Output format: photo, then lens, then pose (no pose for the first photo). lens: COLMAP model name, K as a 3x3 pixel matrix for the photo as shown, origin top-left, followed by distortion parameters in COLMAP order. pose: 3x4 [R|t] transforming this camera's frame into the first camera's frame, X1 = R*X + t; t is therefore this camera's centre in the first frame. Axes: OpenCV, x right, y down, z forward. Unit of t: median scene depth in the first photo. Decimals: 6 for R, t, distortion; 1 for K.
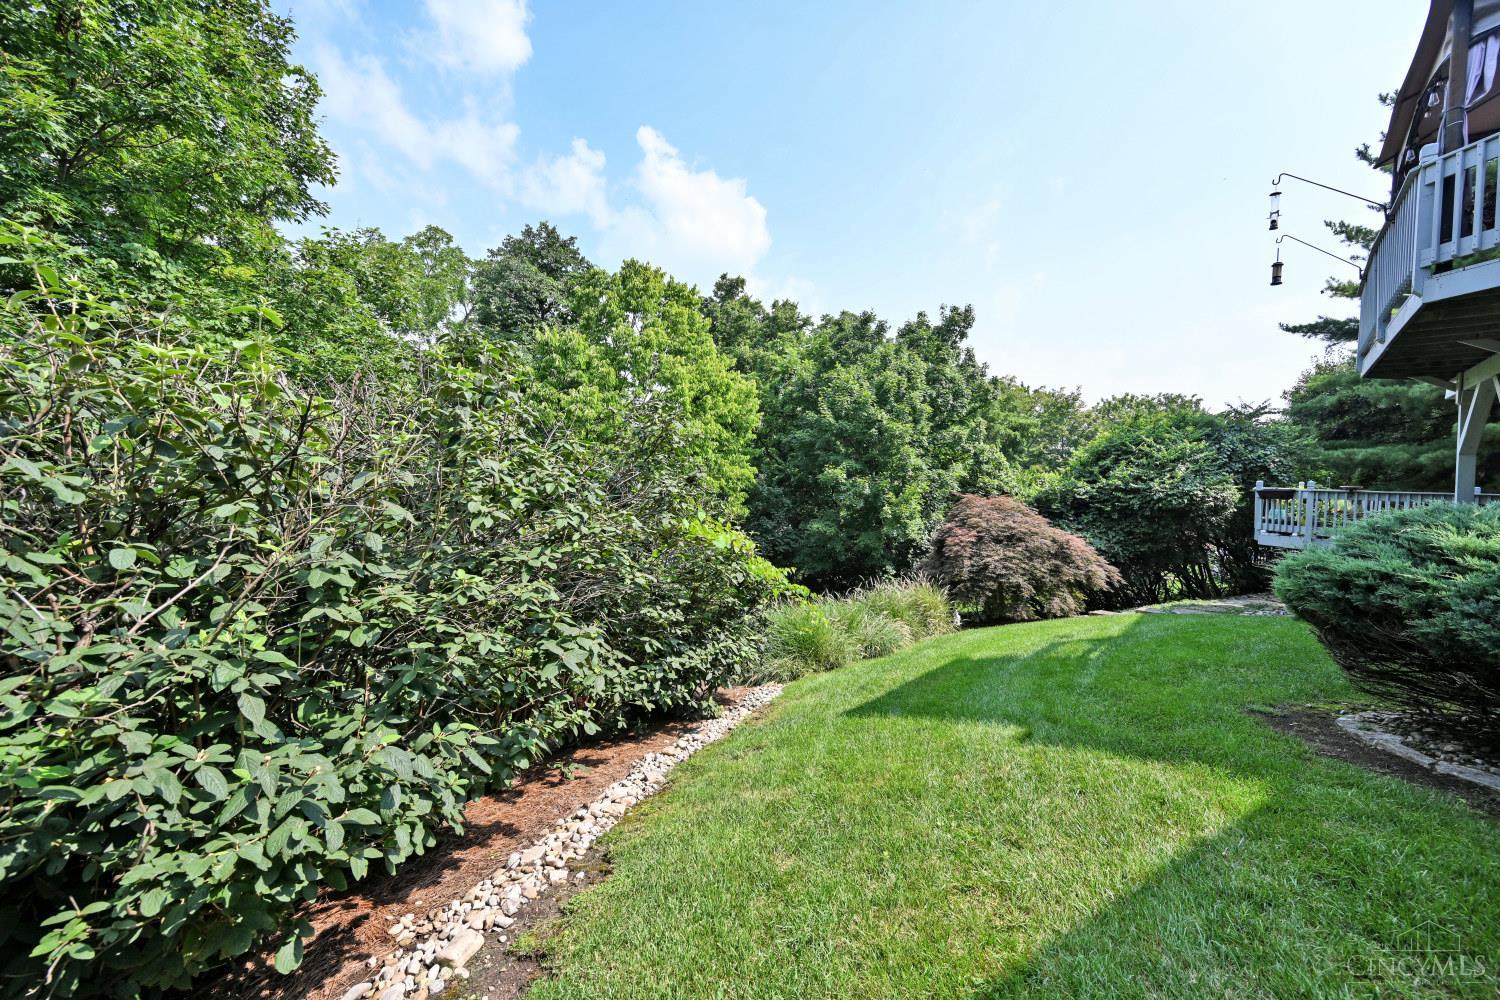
lens RADIAL K [[587.2, 0, 757.2], [0, 587.2, 502.2], [0, 0, 1]] dist [-0.000168, -0.000162]
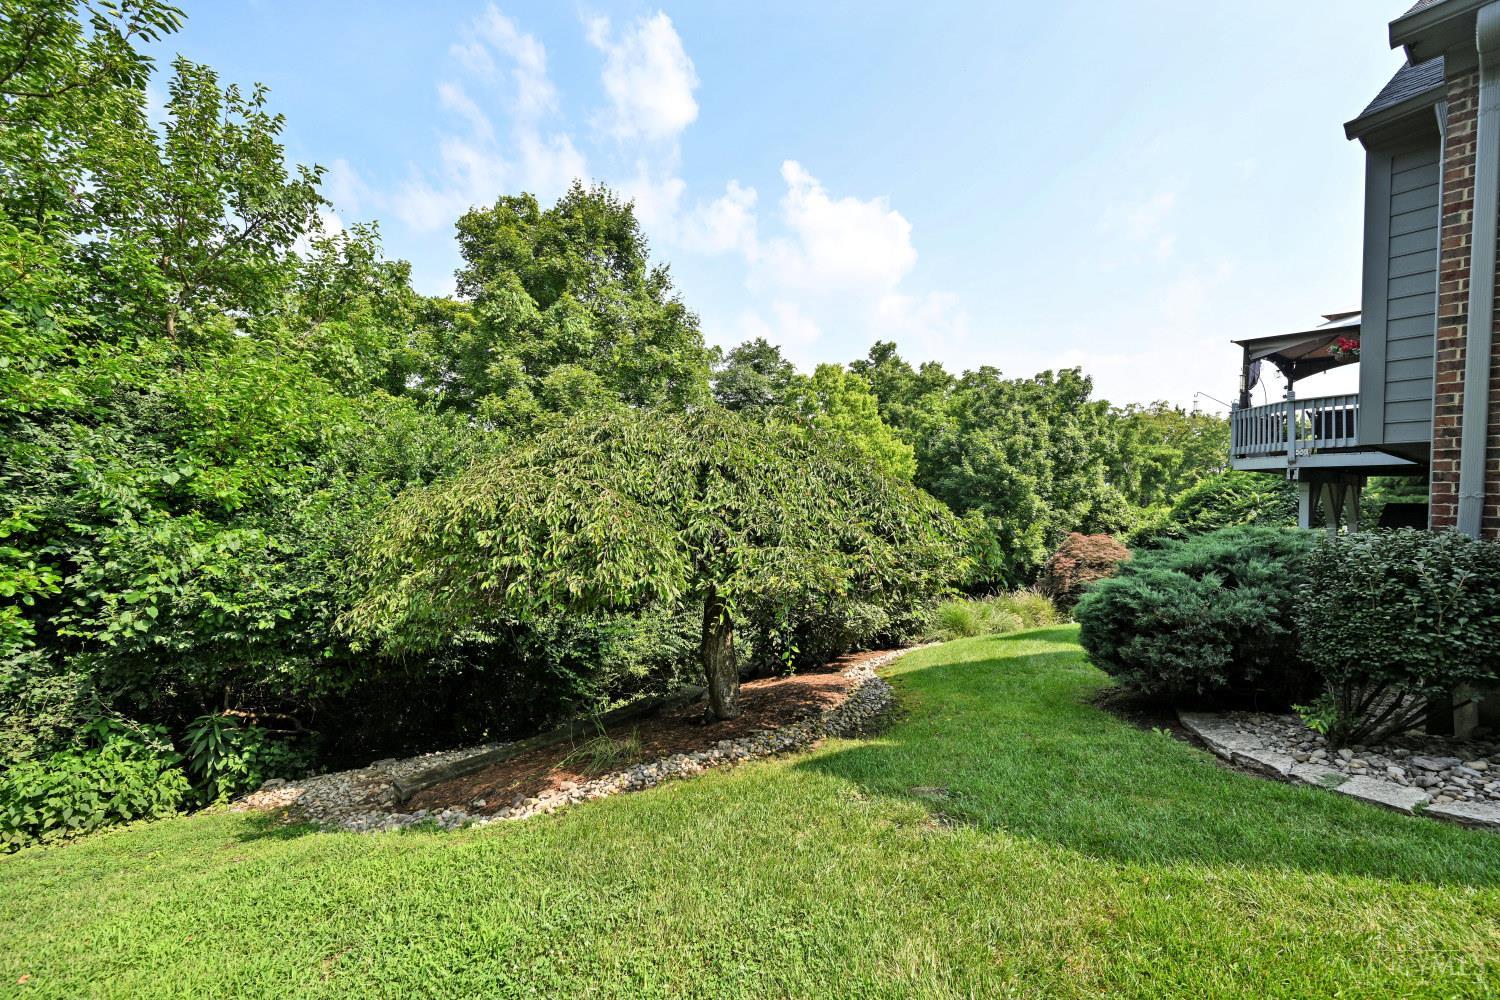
lens RADIAL K [[587.2, 0, 757.2], [0, 587.2, 502.2], [0, 0, 1]] dist [-0.000168, -0.000162]
pose [[0.973270, -0.007904, -0.229528, -0.041225], [0.000831, 0.999522, -0.030896, -0.031483], [0.229663, 0.029879, 0.972811, -0.391364]]
